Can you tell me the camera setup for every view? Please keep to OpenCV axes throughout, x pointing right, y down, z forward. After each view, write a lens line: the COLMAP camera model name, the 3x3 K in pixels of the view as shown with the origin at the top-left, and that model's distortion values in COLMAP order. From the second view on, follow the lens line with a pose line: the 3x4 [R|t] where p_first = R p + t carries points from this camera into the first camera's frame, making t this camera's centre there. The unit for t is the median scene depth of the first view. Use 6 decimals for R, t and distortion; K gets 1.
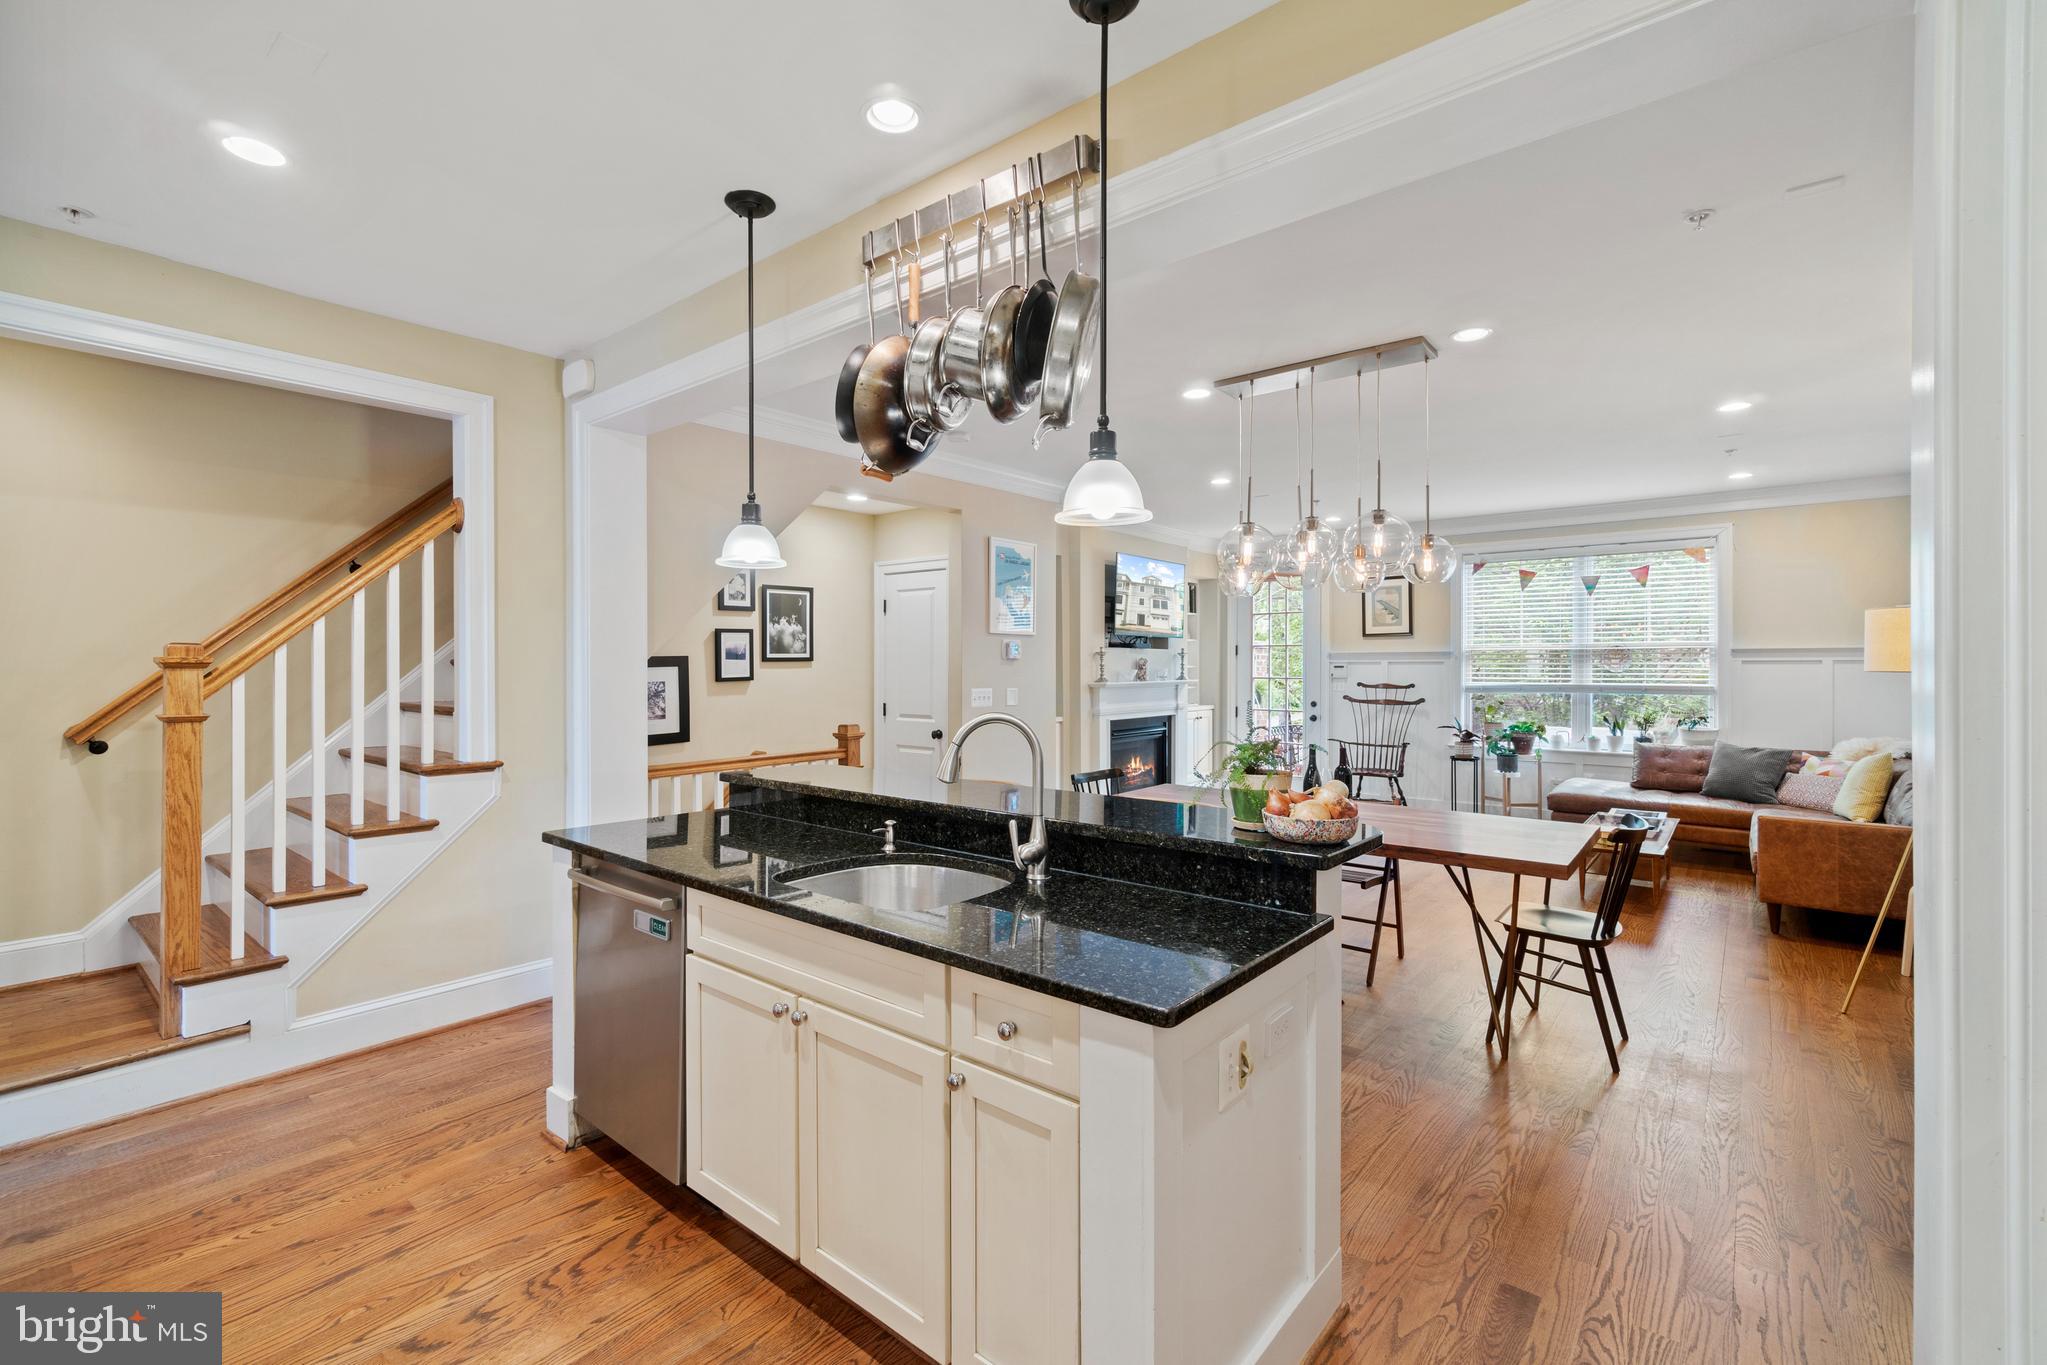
lens RADIAL K [[890.6, 0, 1016.1], [0, 890.6, 673.1], [0, 0, 1]] dist [-0.006380, 0.002442]
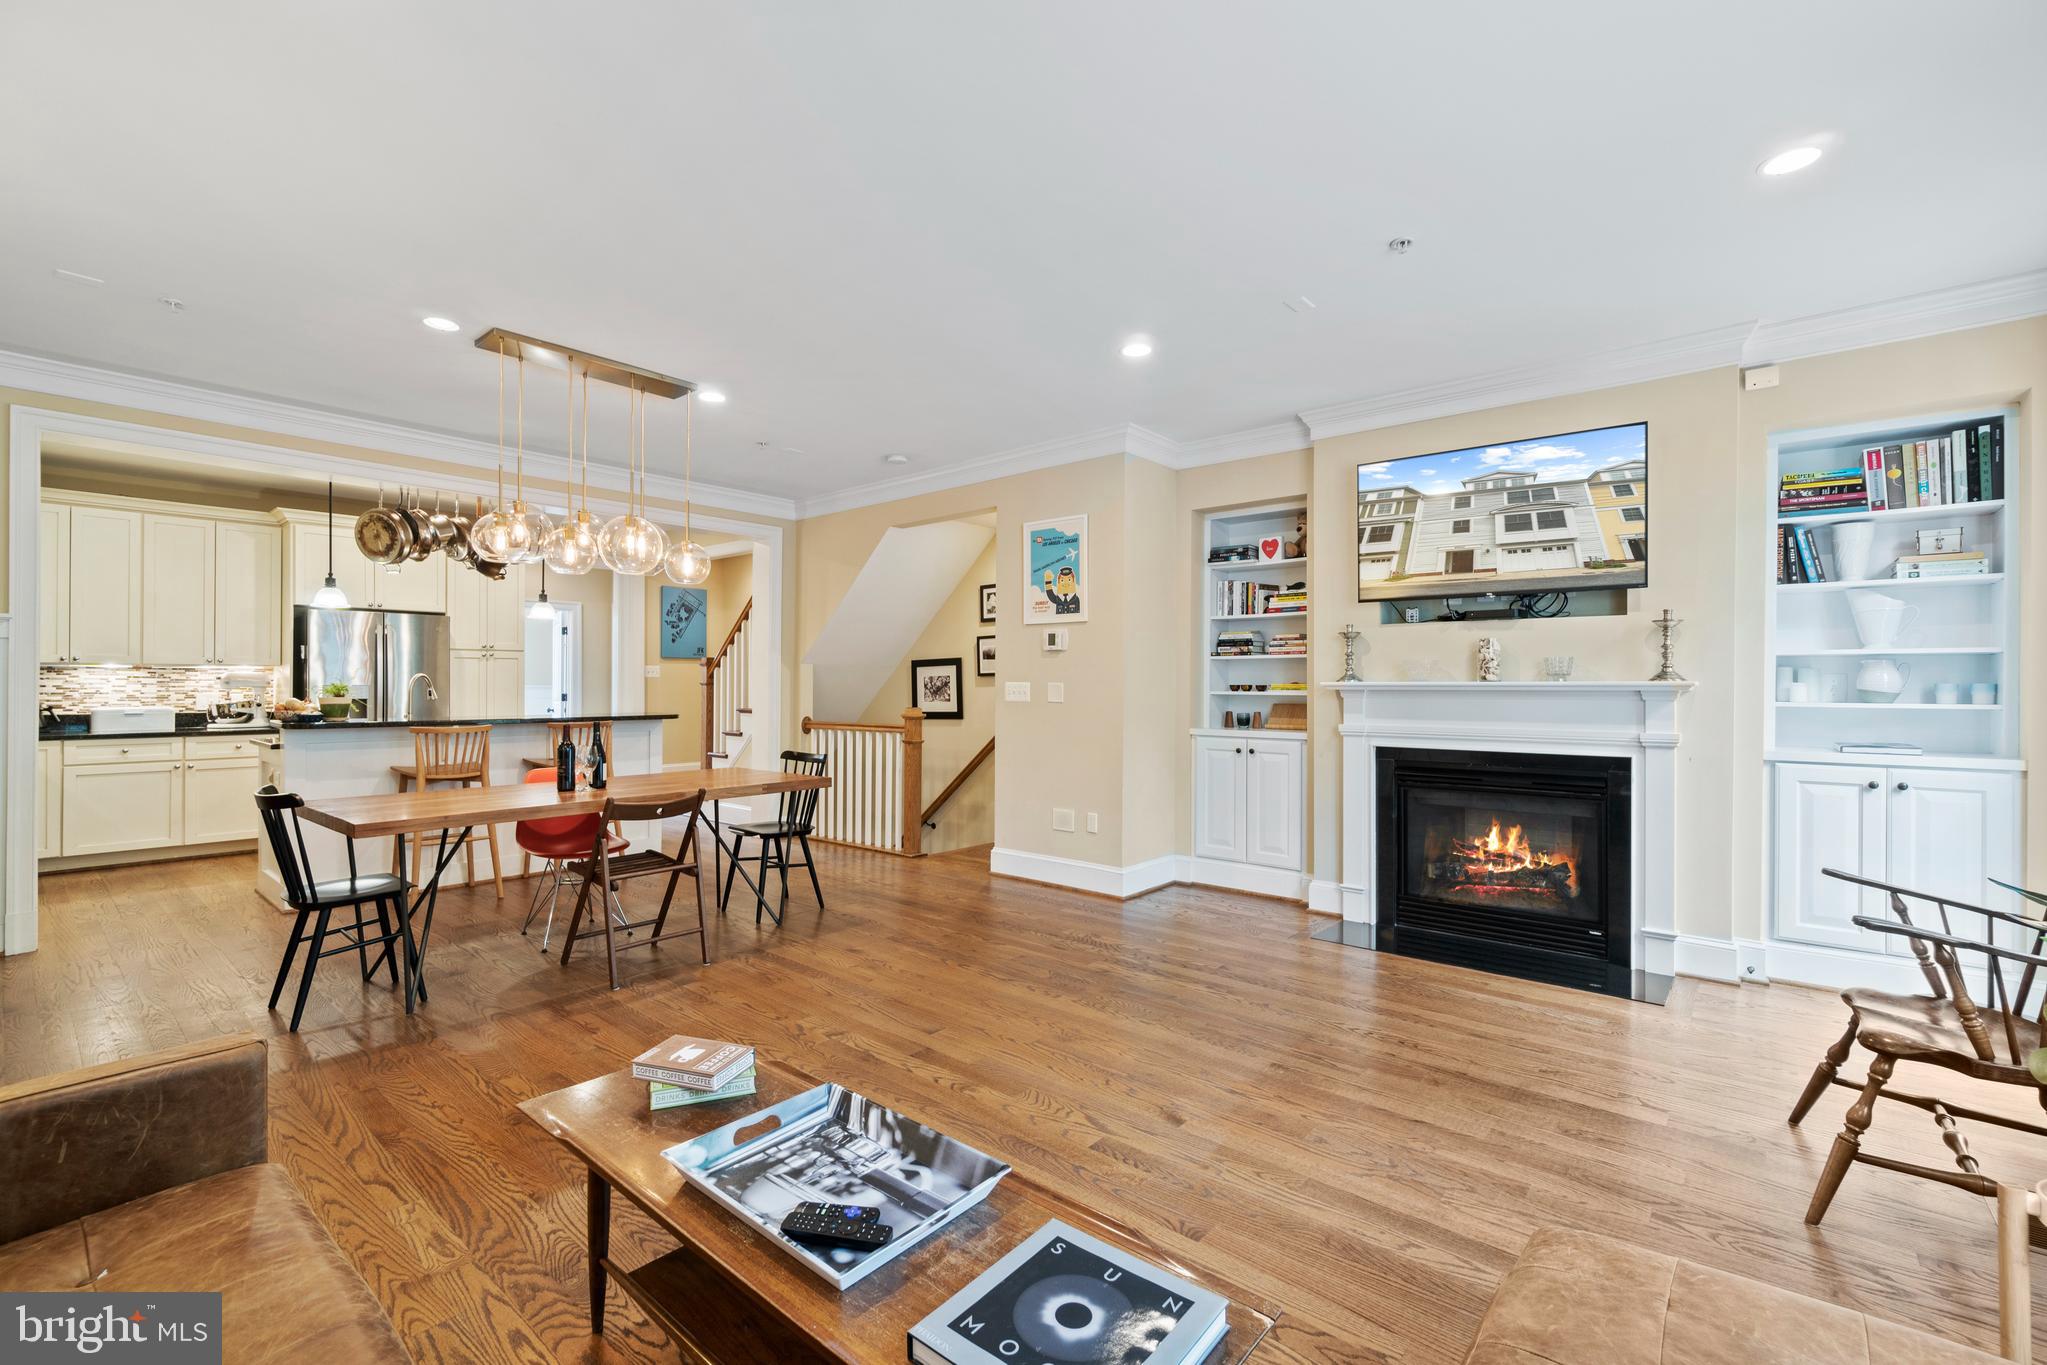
lens RADIAL K [[890.6, 0, 1044.8], [0, 890.6, 697.4], [0, 0, 1]] dist [-0.006380, 0.002442]
pose [[-0.006436, 0.015122, -0.999865, 0.732074], [-0.012840, 0.999802, 0.015204, 0.014705], [0.999897, 0.012937, -0.006241, 0.814059]]
